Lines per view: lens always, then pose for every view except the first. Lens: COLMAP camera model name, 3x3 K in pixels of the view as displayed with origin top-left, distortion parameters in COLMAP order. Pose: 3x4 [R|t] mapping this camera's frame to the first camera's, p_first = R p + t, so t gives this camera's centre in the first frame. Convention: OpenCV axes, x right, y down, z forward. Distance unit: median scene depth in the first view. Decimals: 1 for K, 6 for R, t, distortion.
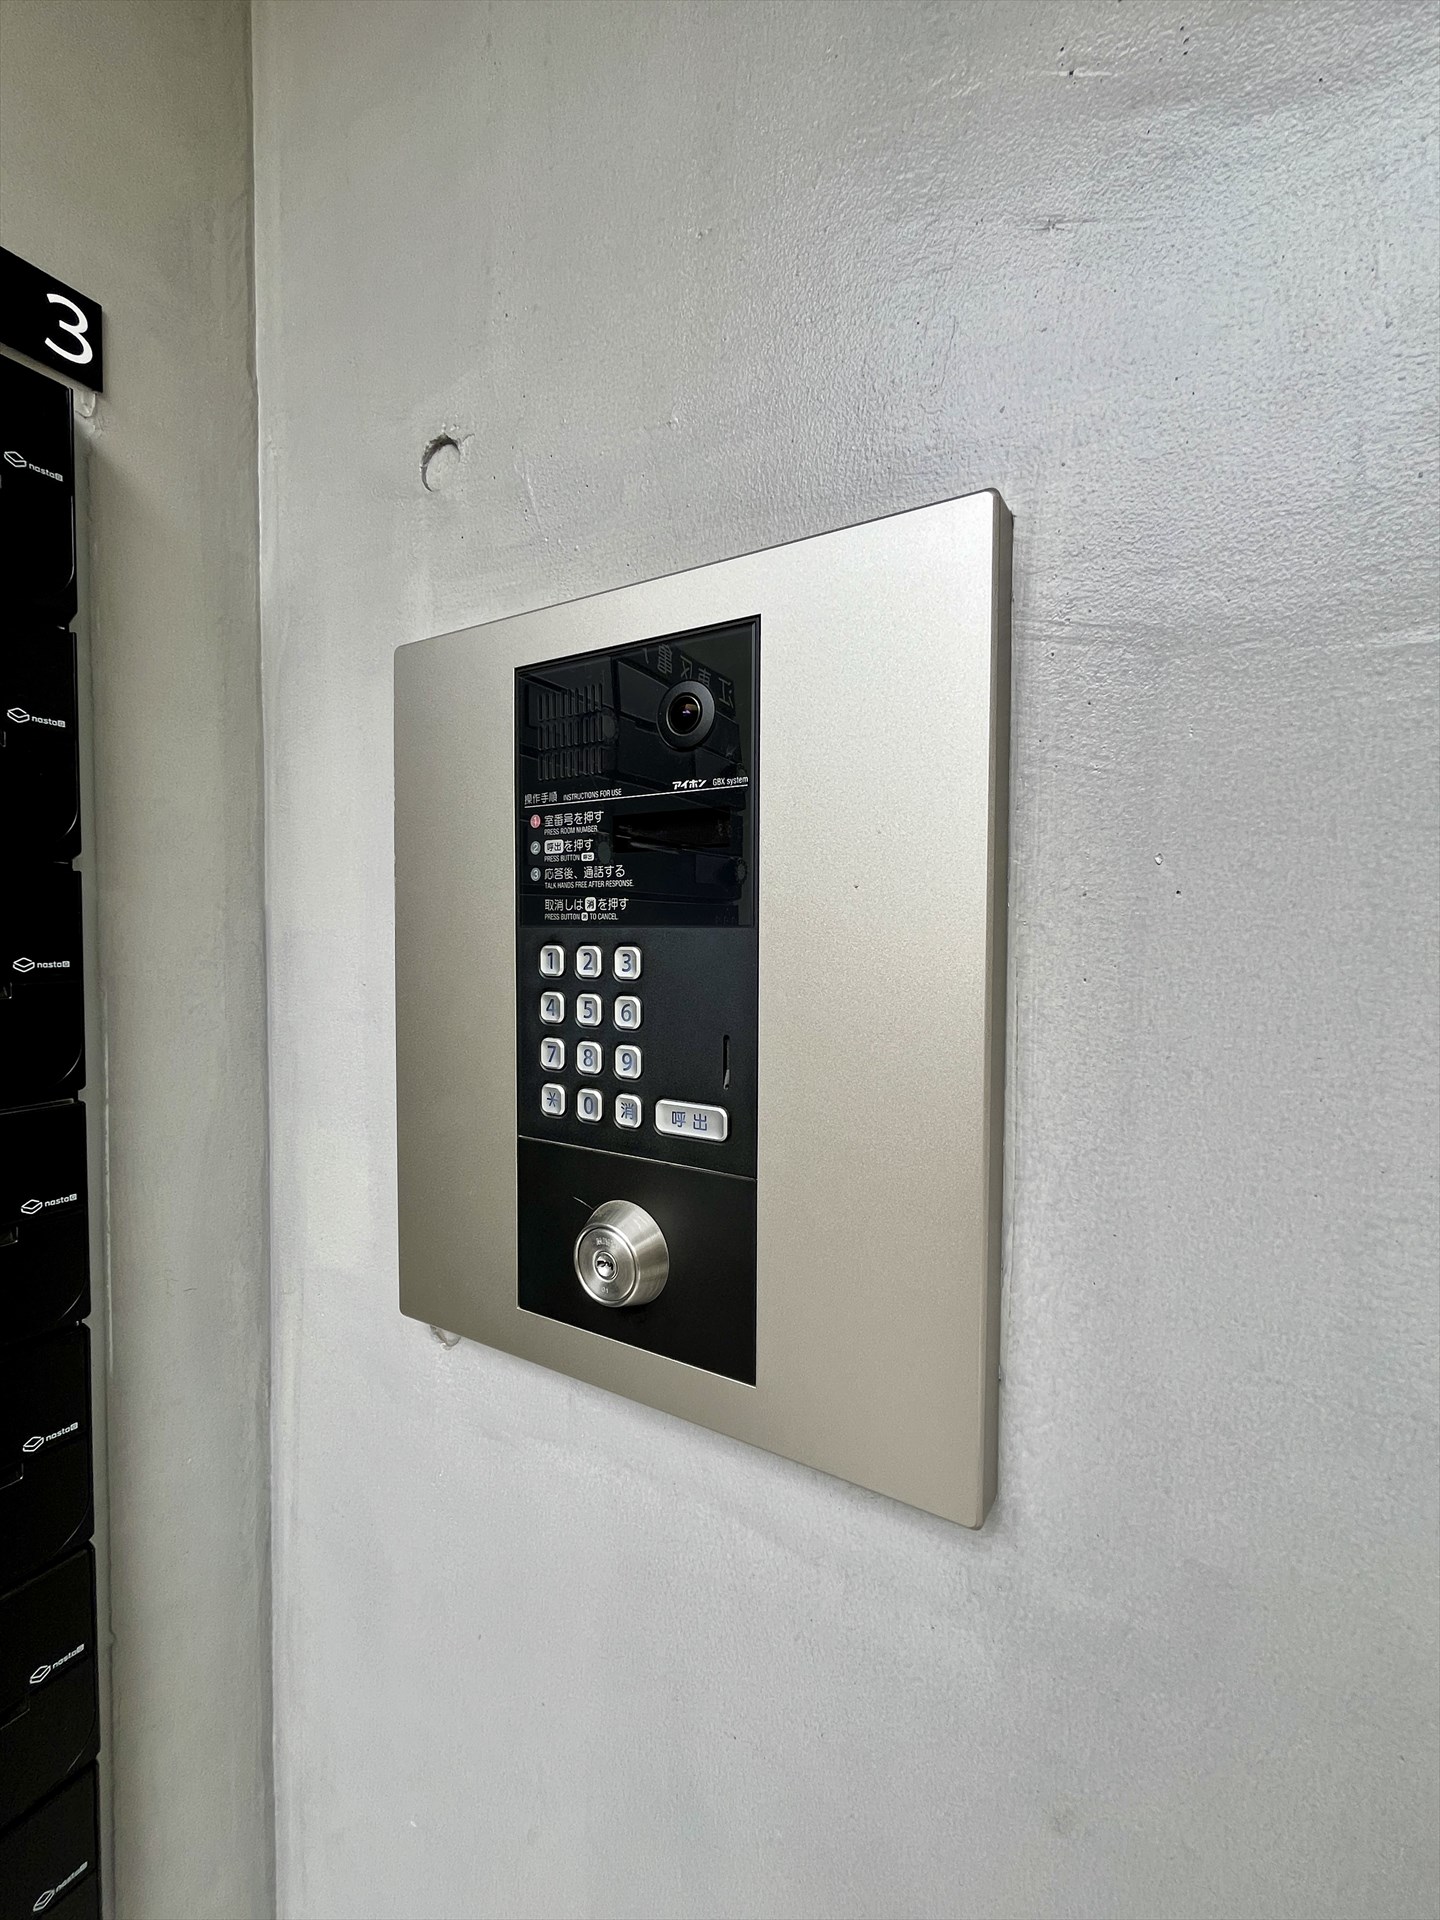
lens RADIAL K [[775.5, 0, 720.0], [0, 775.5, 960.0], [0, 0, 1]] dist [0.000025, -0.000851]
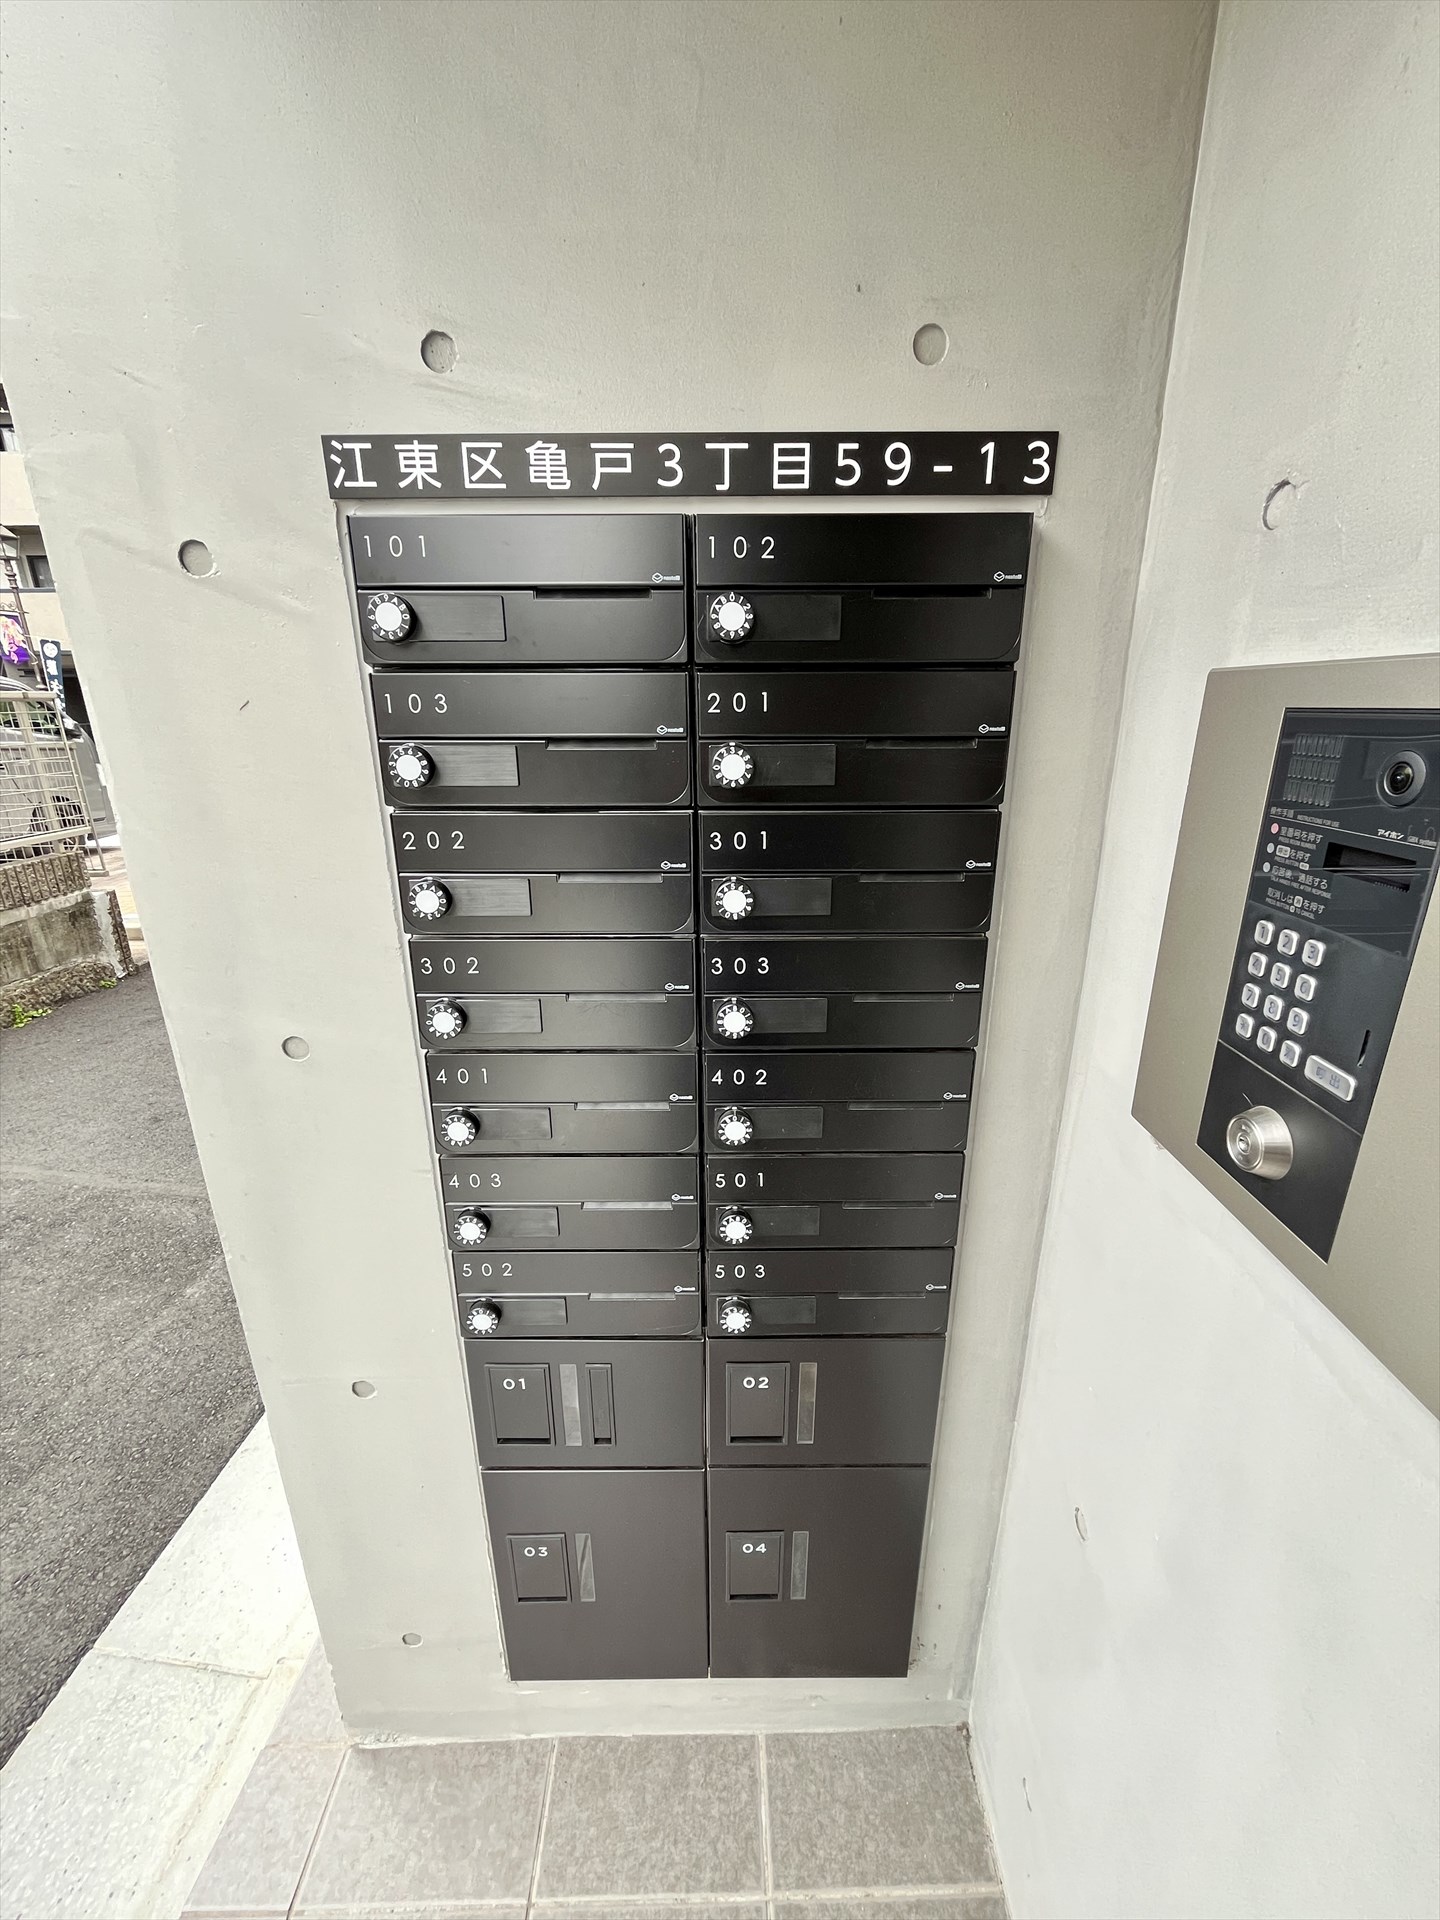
lens RADIAL K [[775.5, 0, 720.0], [0, 775.5, 960.0], [0, 0, 1]] dist [0.000025, -0.000851]
pose [[0.503610, 0.258994, -0.824196, 0.452035], [-0.017925, 0.956934, 0.289753, -0.338101], [0.863745, -0.131149, 0.486564, -0.524402]]
